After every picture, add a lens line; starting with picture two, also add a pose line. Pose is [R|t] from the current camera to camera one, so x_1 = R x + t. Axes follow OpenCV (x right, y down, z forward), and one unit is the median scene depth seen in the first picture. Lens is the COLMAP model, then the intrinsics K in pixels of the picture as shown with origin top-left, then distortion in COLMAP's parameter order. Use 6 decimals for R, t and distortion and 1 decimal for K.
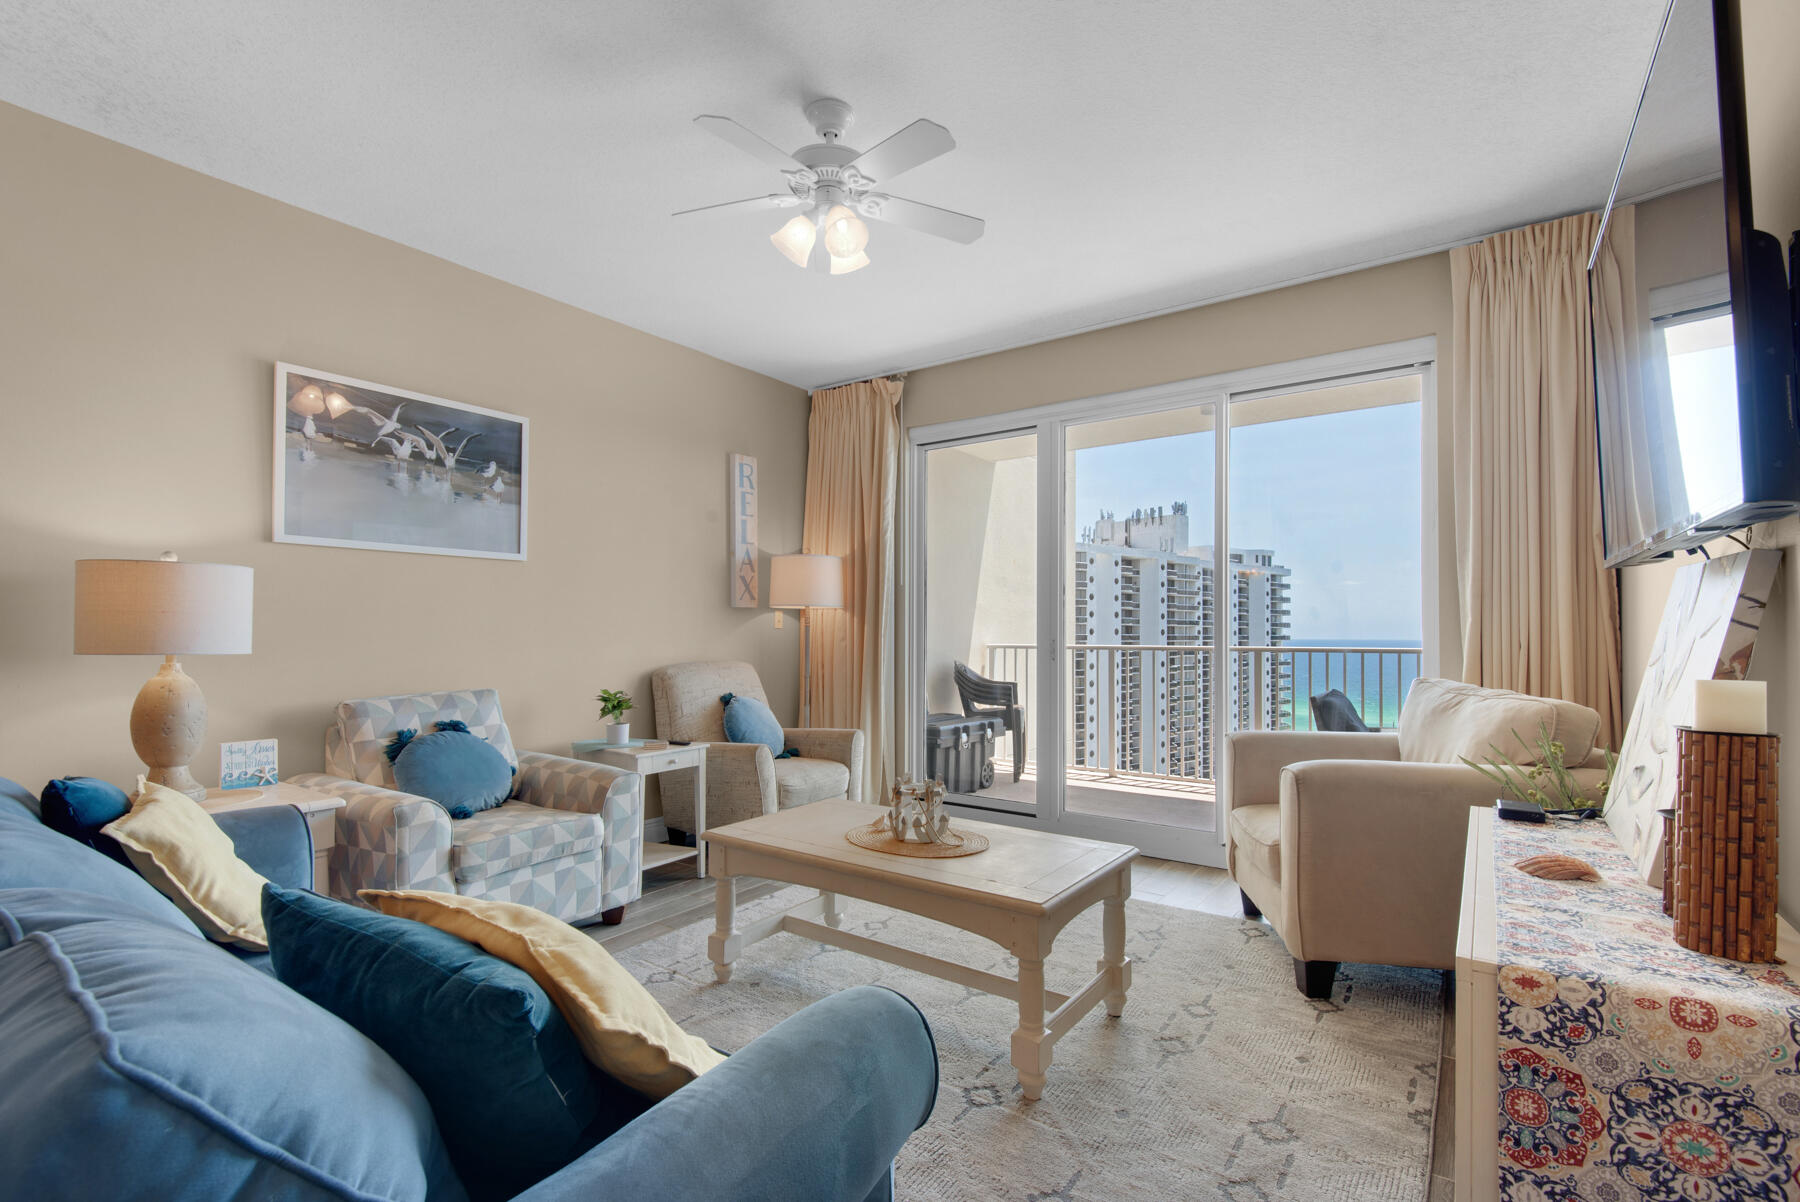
lens RADIAL K [[824.8, 0, 890.5], [0, 824.8, 627.7], [0, 0, 1]] dist [0.020543, -0.006286]
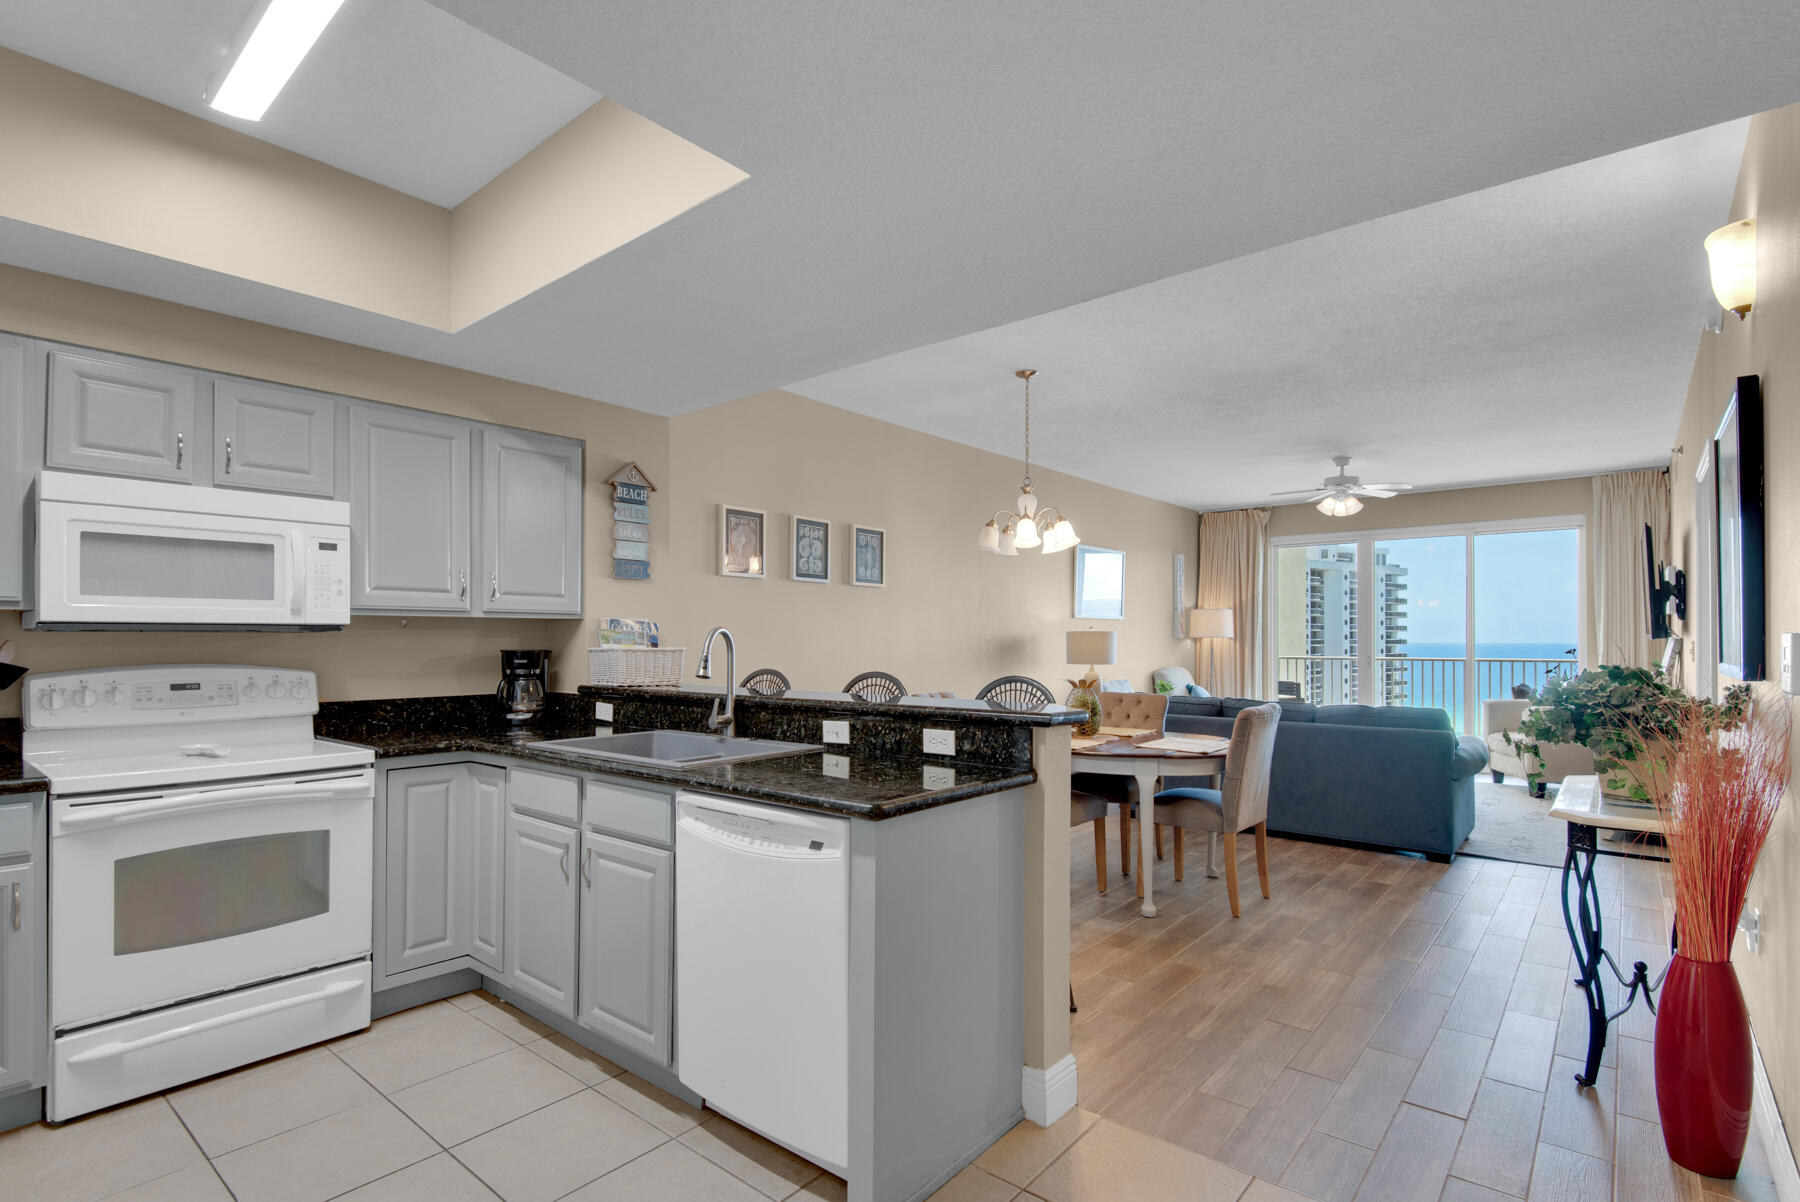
lens RADIAL K [[854.7, 0, 899.0], [0, 854.7, 634.8], [0, 0, 1]] dist [0.016754, -0.013724]
pose [[0.996540, -0.003251, -0.083057, -0.919976], [0.003477, 0.999991, 0.002576, -0.055762], [0.083047, -0.002855, 0.996542, -1.344461]]
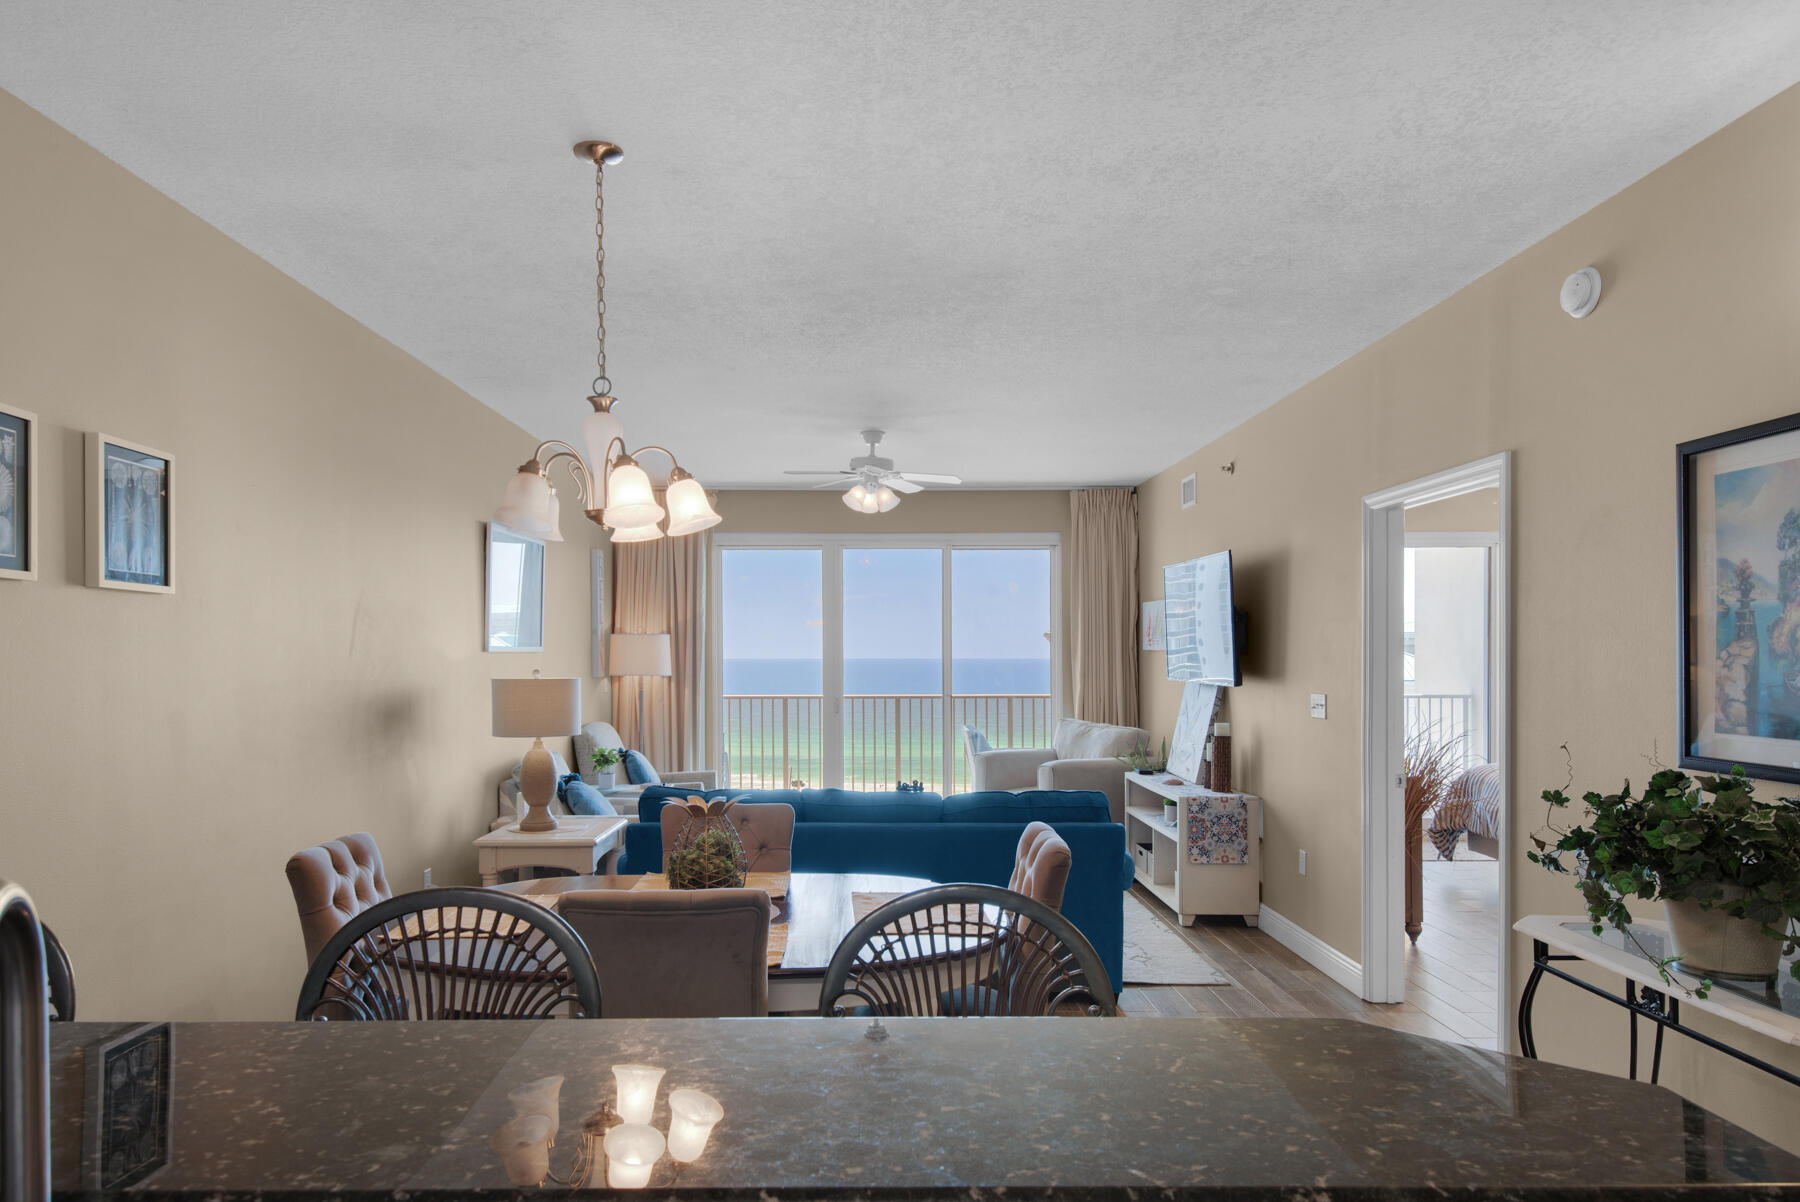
lens RADIAL K [[1102.4, 0, 861.7], [0, 1102.4, 669.2], [0, 0, 1]] dist [0.016944, -0.008686]
pose [[0.815902, -0.011636, 0.578073, -1.145633], [-0.000937, 0.999770, 0.021446, -0.101611], [-0.578189, -0.018039, 0.815703, -0.763961]]
